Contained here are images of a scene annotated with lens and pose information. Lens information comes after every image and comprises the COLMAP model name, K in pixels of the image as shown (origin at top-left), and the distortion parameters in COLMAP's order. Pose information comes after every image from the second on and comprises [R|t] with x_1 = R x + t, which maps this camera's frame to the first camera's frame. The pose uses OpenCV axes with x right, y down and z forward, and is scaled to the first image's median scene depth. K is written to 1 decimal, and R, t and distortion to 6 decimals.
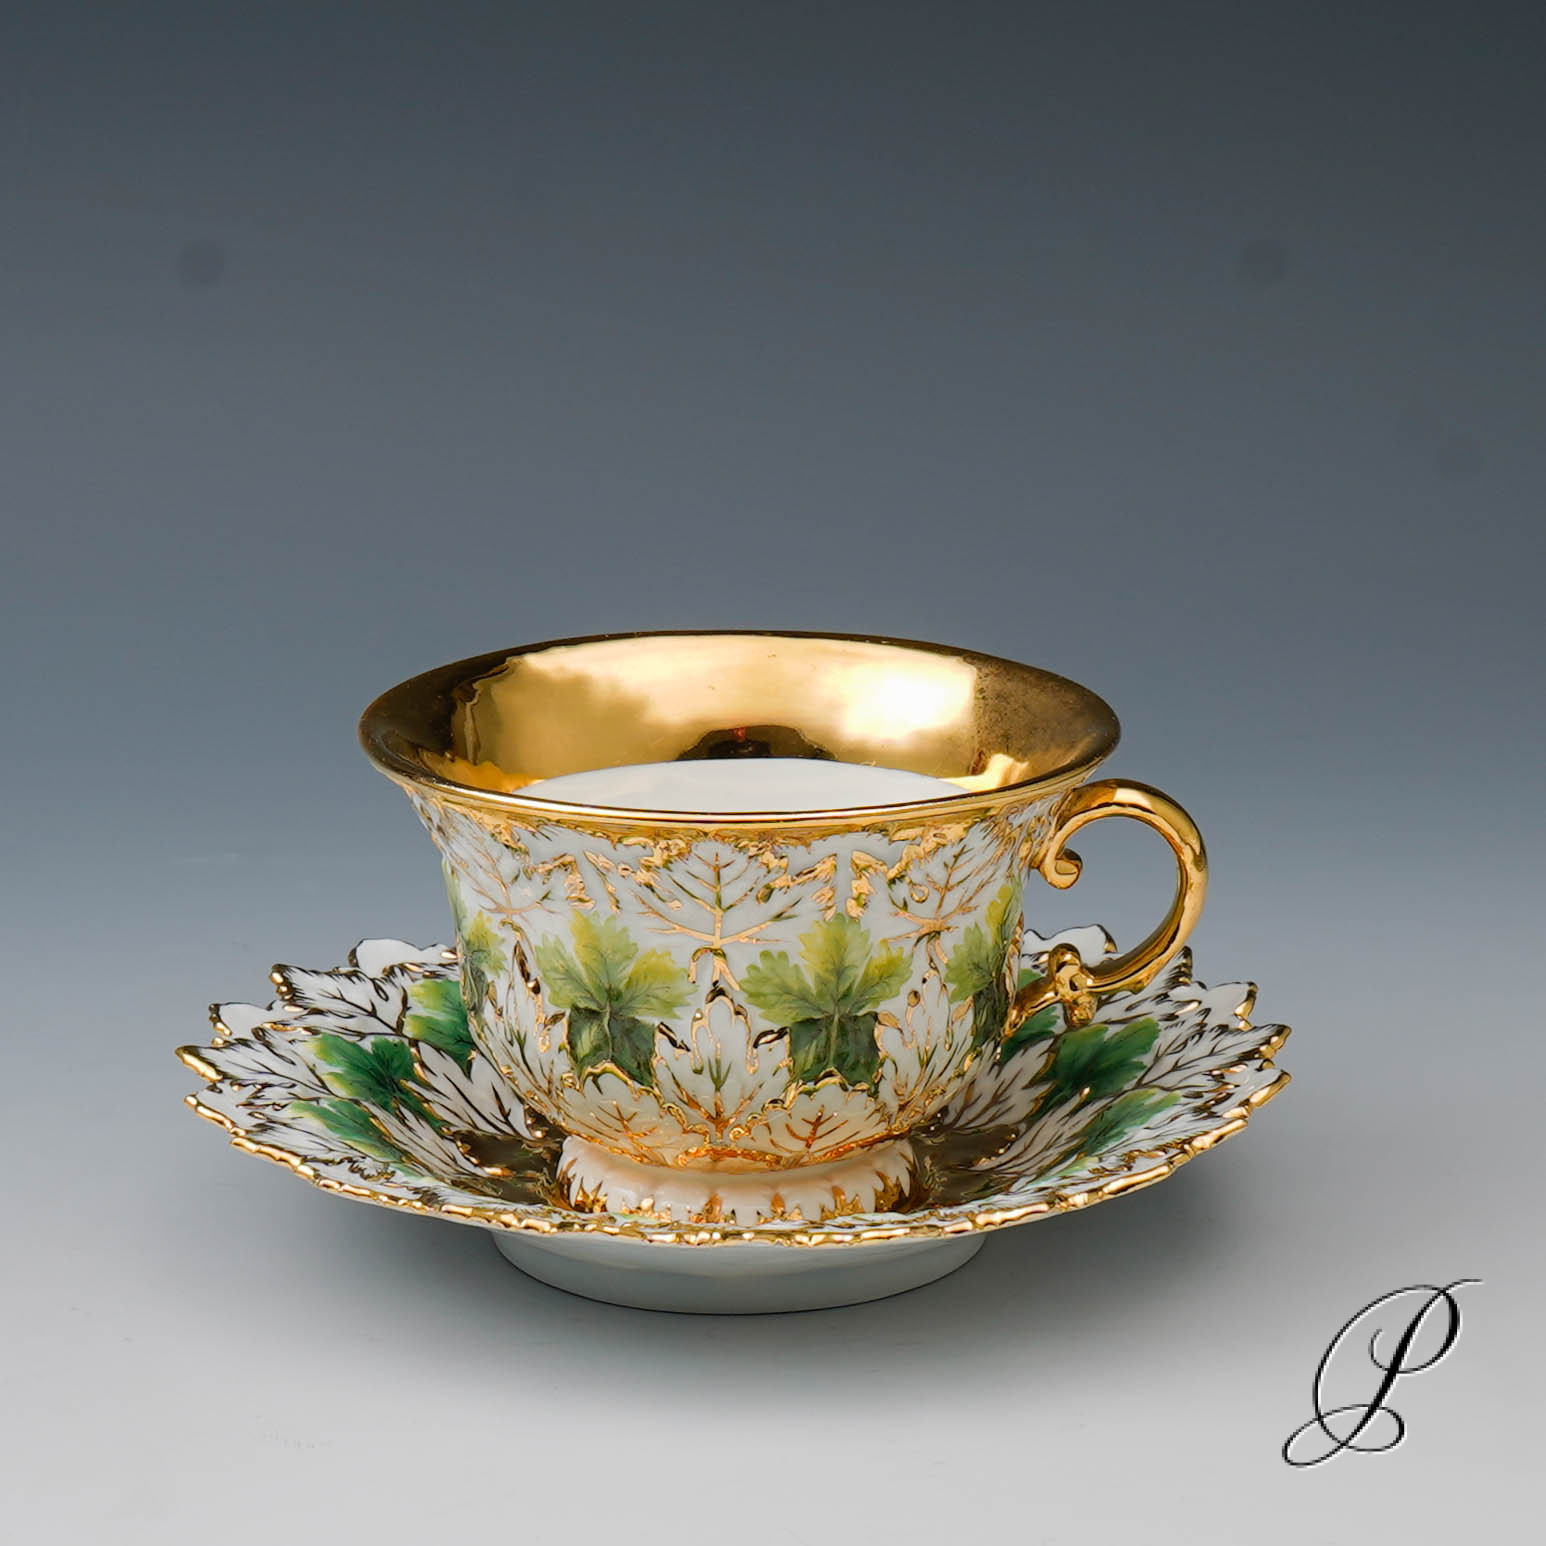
lens RADIAL K [[4642.1, 0, 773.0], [0, 4642.1, 773.0], [0, 0, 1]] dist [-0.481143, 0.267924]
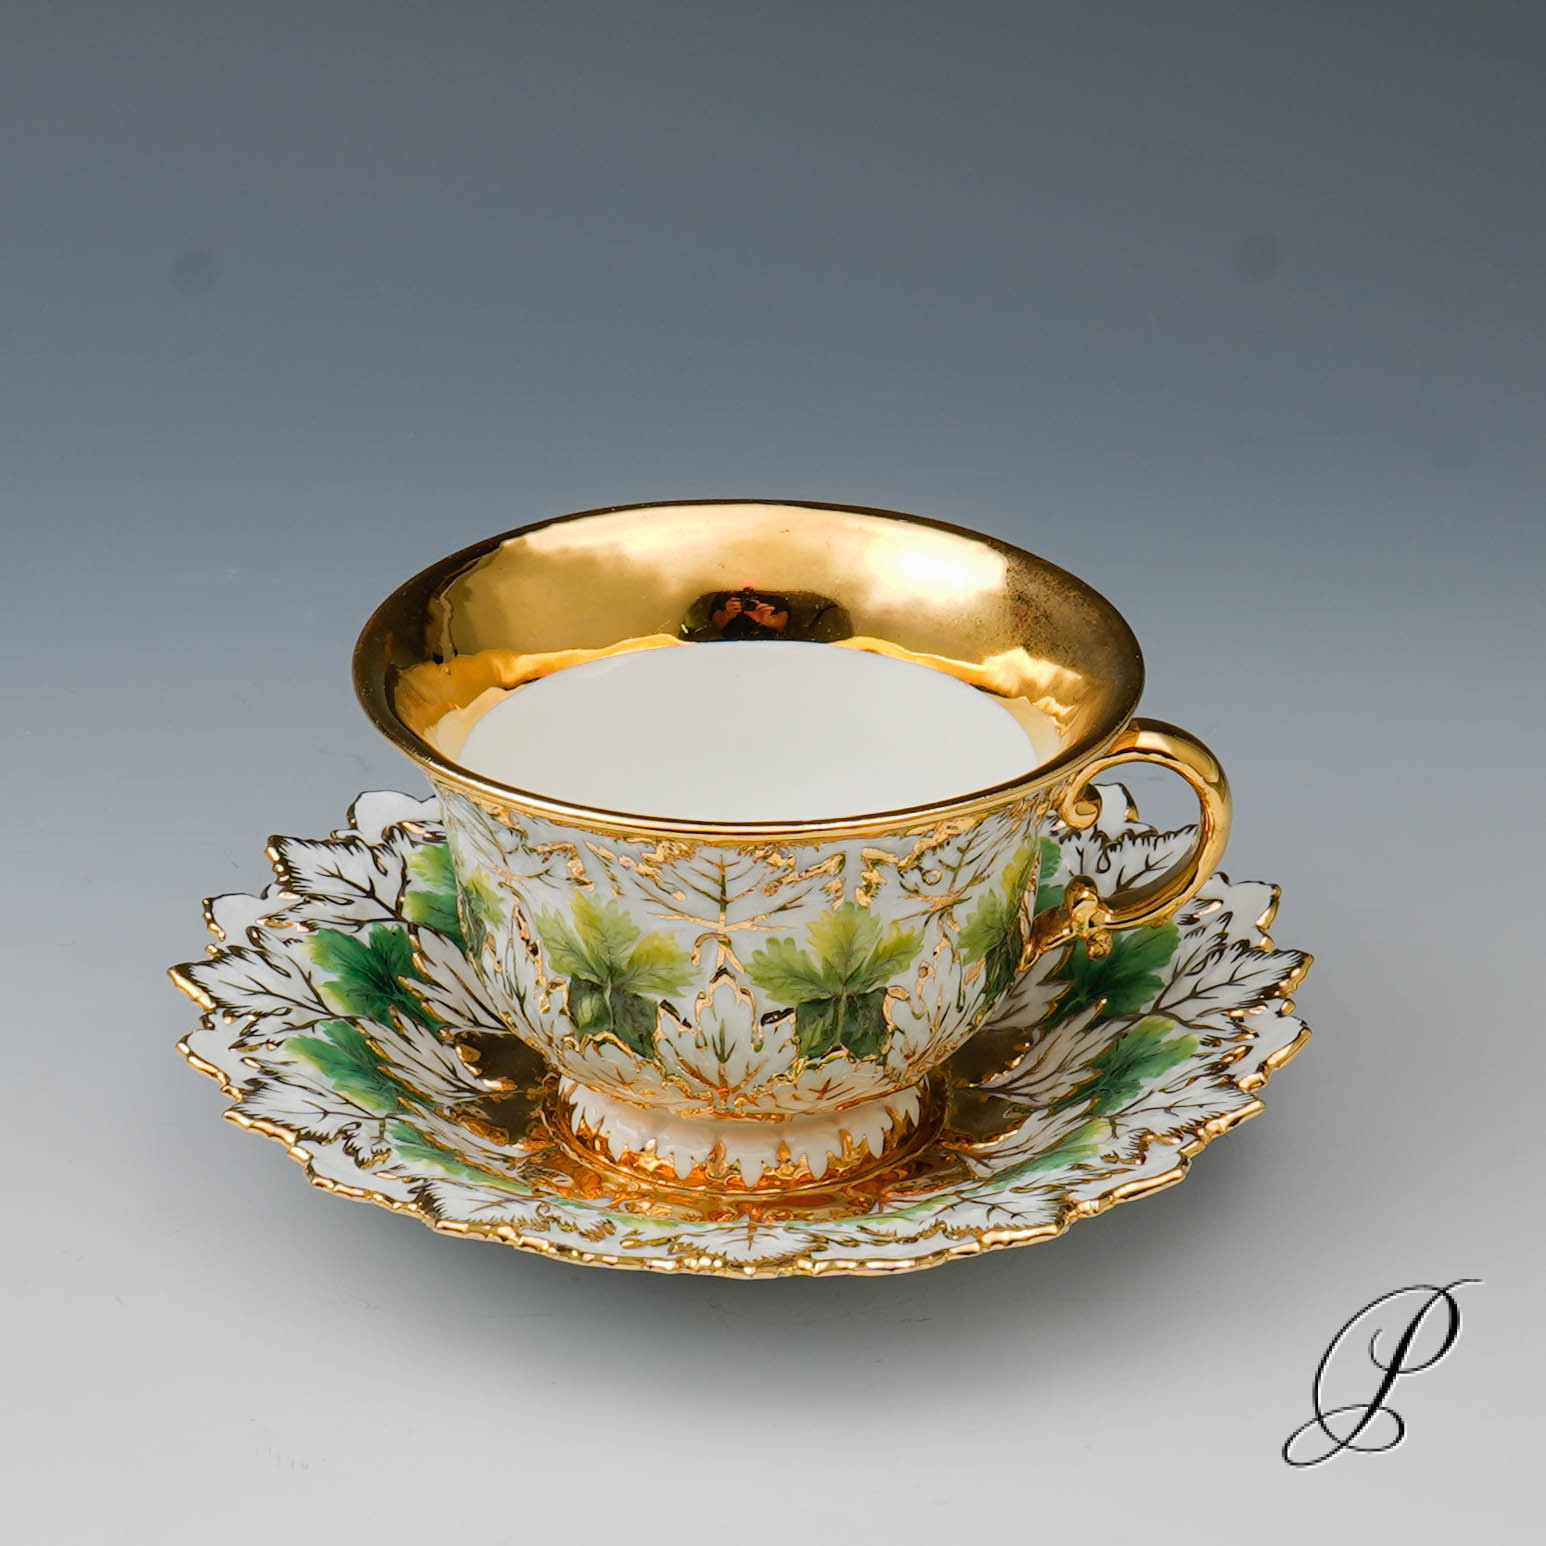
lens RADIAL K [[4642.1, 0, 773.0], [0, 4642.1, 773.0], [0, 0, 1]] dist [-0.481143, 0.267924]
pose [[0.999923, 0.010720, -0.006313, 0.004297], [-0.009334, 0.981939, 0.188968, -0.174120], [0.008225, -0.188894, 0.981963, 0.054185]]
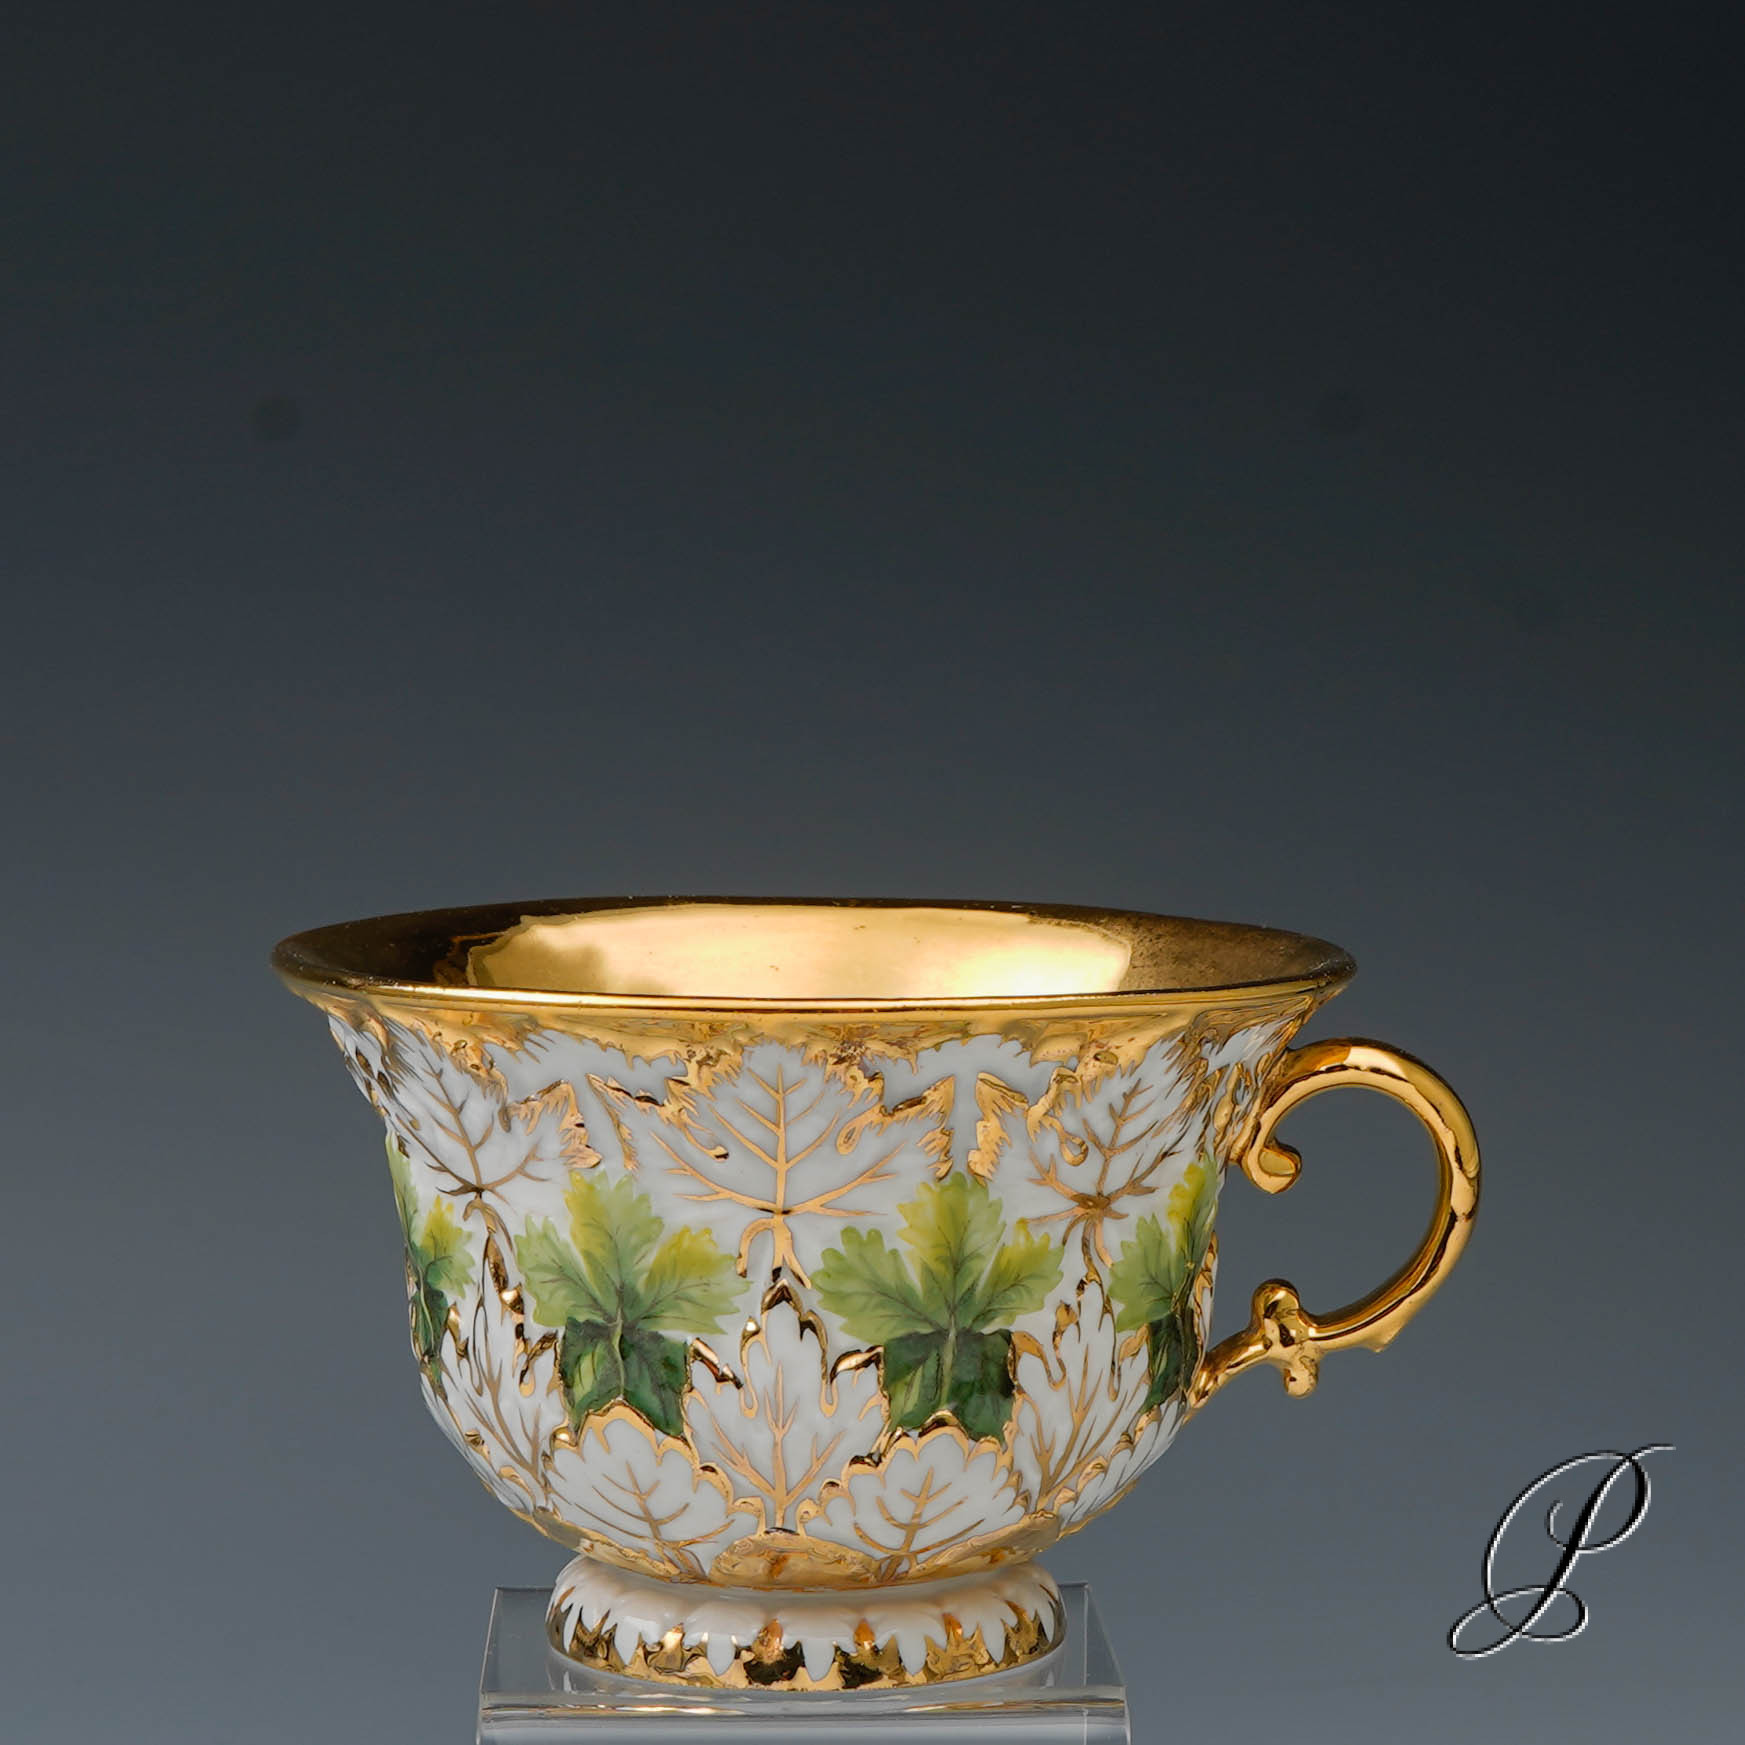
lens RADIAL K [[5239.6, 0, 872.5], [0, 5239.6, 872.5], [0, 0, 1]] dist [-0.481143, 0.267924]
pose [[0.999966, 0.005874, 0.005841, -0.002992], [-0.004782, 0.985075, -0.172059, 0.116697], [-0.006765, 0.172026, 0.985069, 0.224718]]
